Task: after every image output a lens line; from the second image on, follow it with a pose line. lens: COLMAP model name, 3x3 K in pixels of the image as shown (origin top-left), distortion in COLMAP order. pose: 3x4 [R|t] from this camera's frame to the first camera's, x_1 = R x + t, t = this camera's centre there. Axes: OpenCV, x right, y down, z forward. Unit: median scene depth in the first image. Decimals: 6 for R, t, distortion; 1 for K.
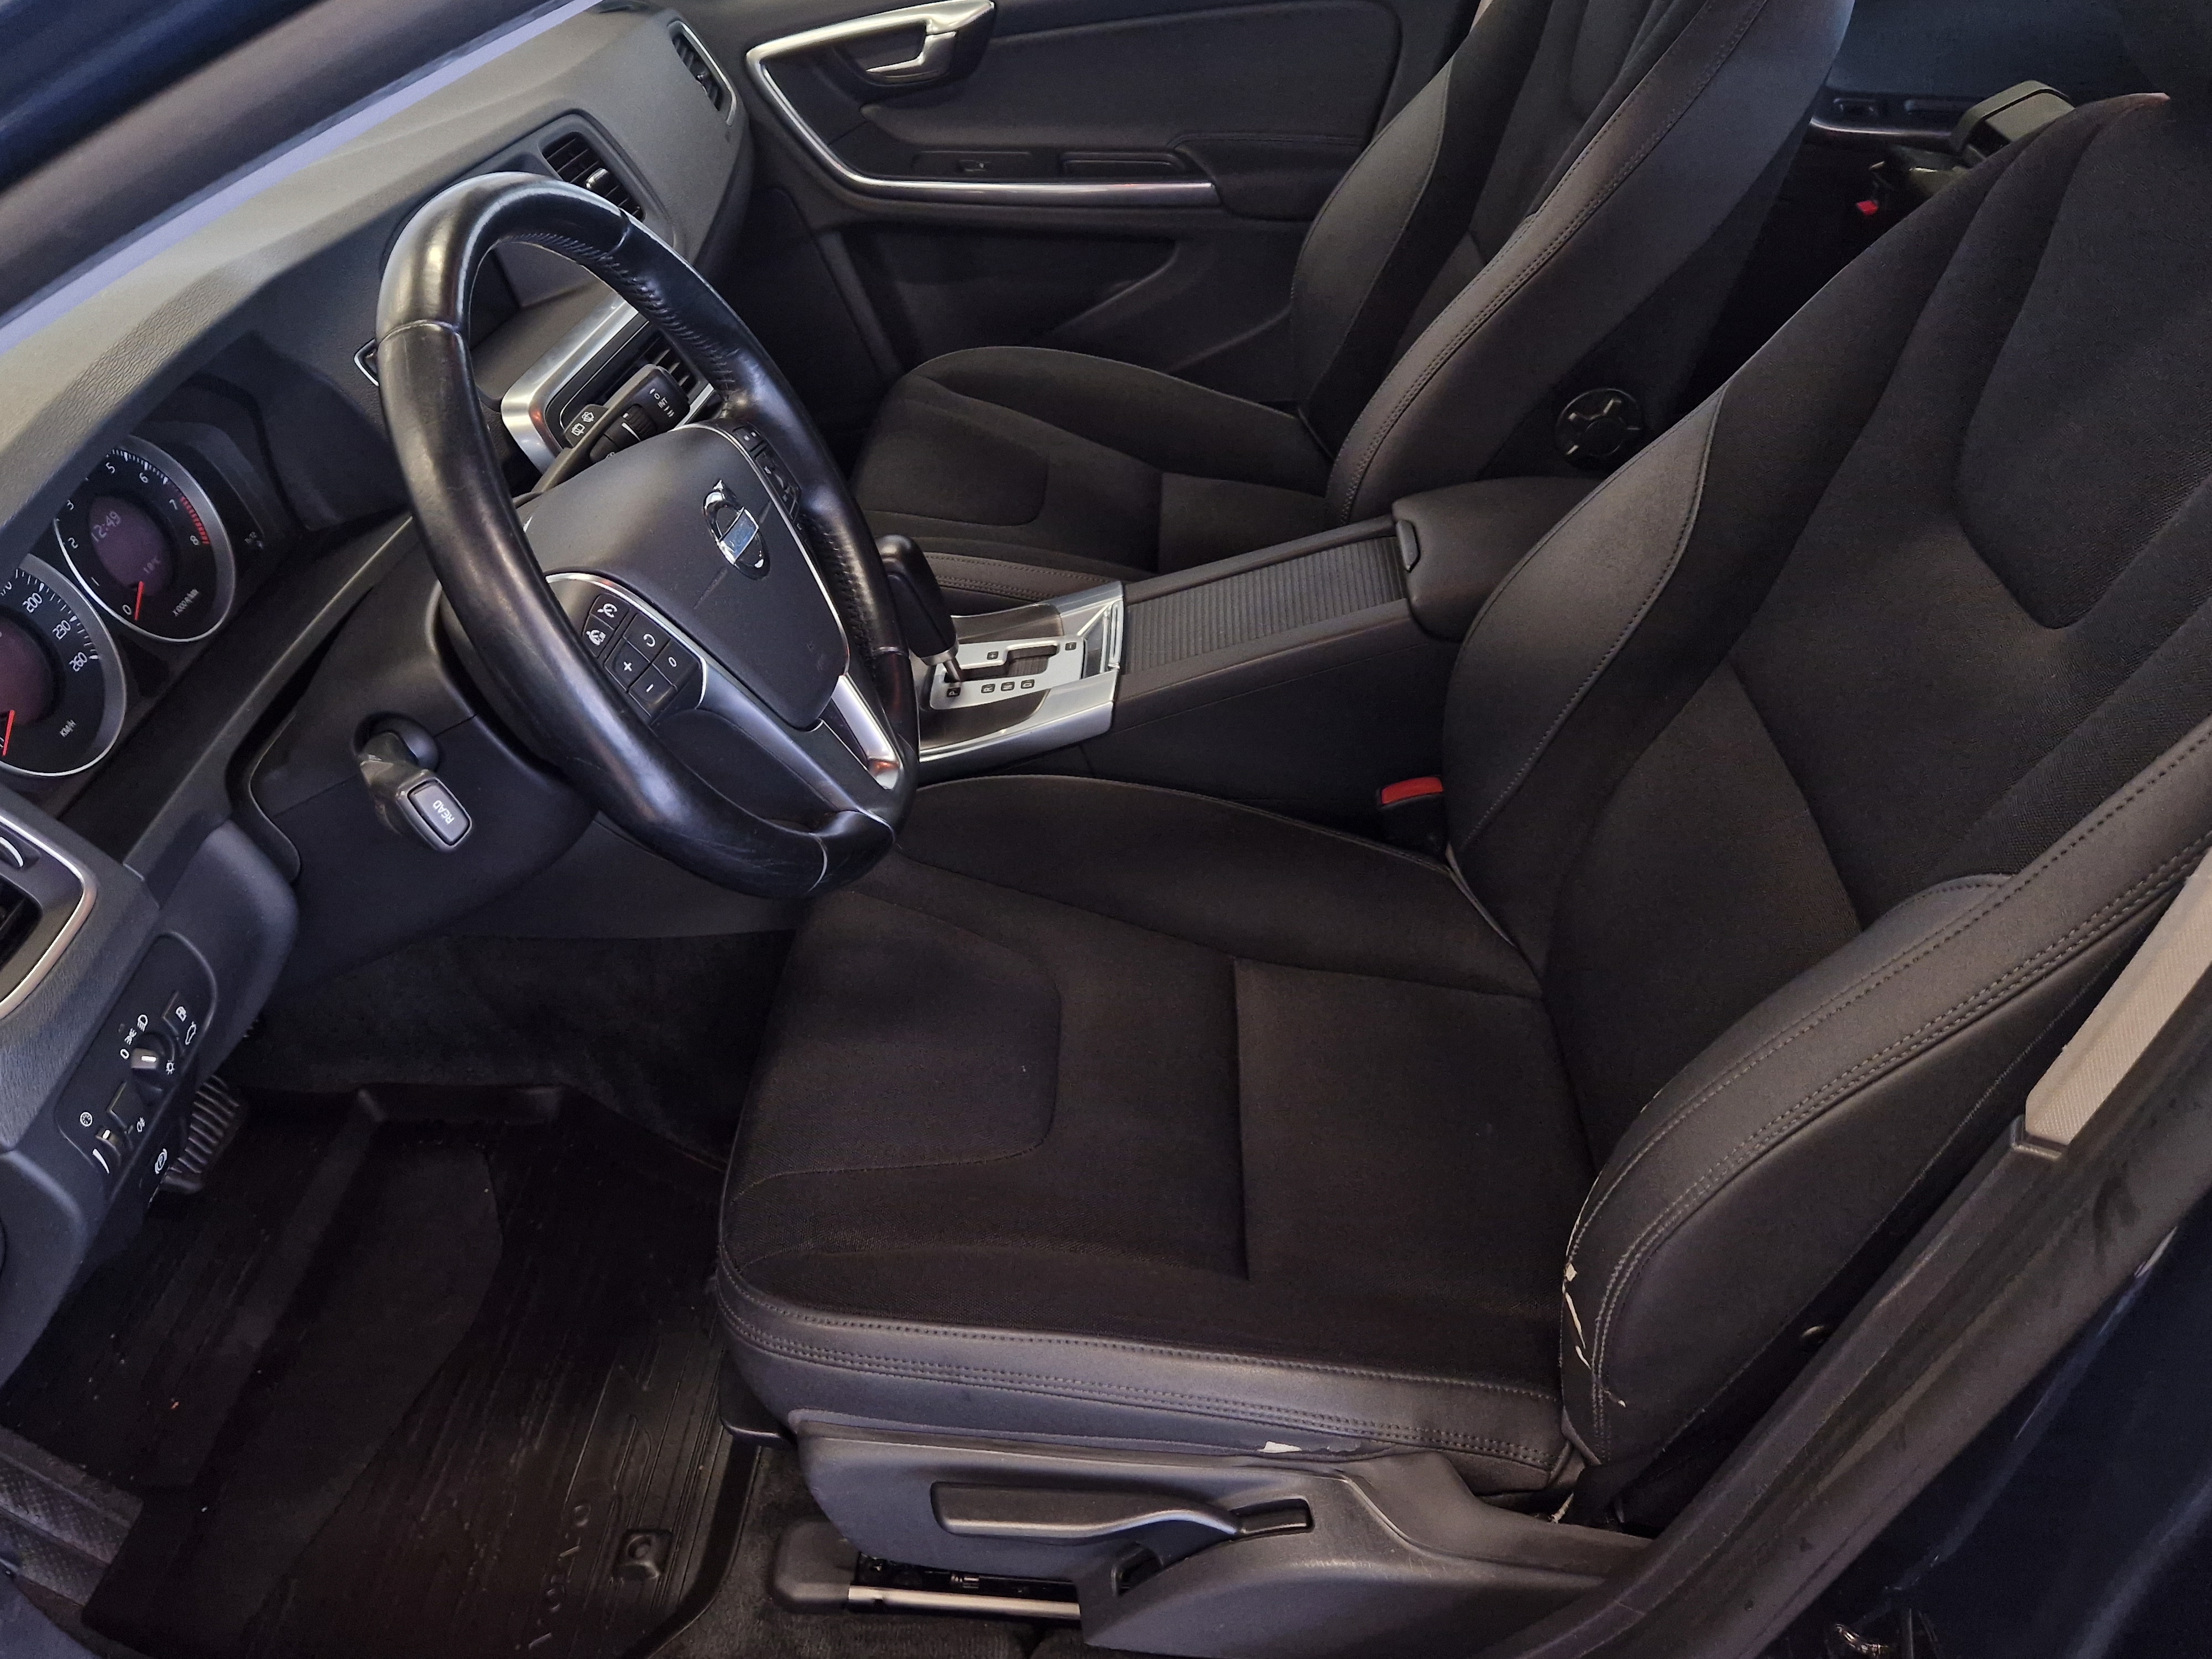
lens RADIAL K [[2112.2, 0, 1106.0], [0, 2112.2, 829.5], [0, 0, 1]] dist [0.101311, -0.119093]
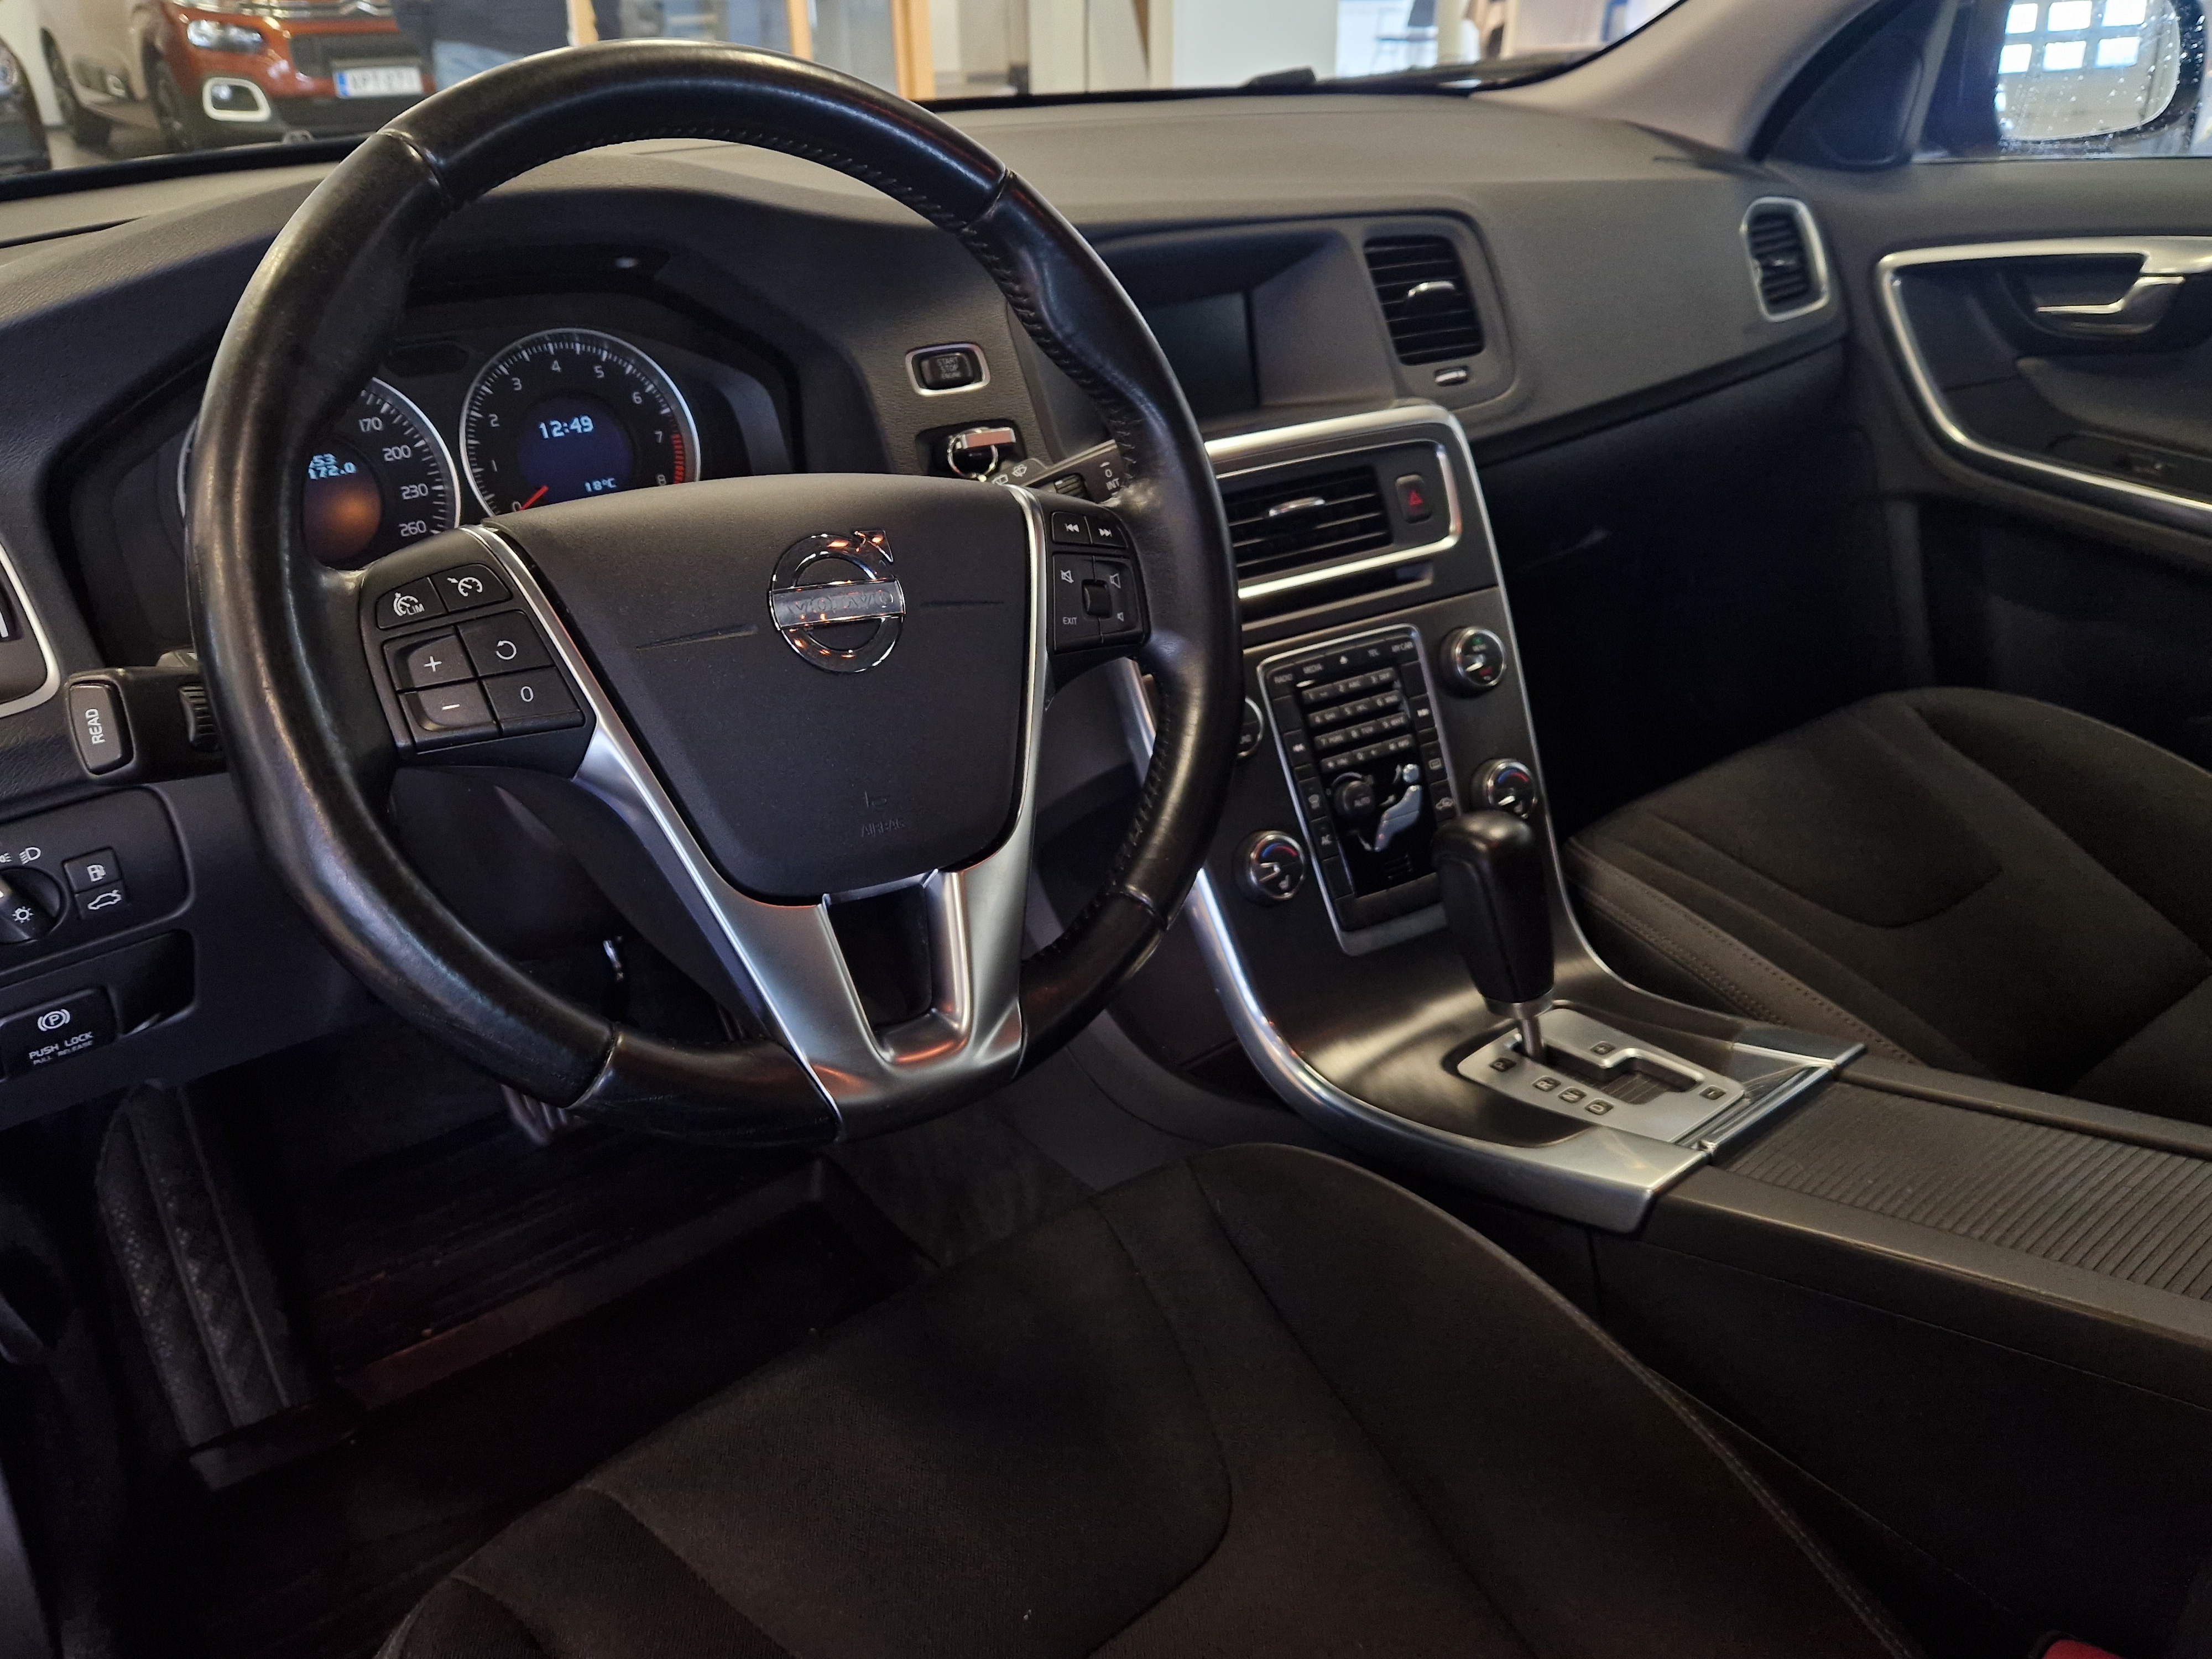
lens RADIAL K [[1810.2, 0, 1112.2], [0, 1810.2, 770.9], [0, 0, 1]] dist [0.020805, 0.003169]
pose [[0.620145, 0.346772, -0.703683, 0.217398], [-0.457973, 0.888310, 0.034152, -0.108221], [0.636931, 0.301088, 0.709693, 0.477625]]
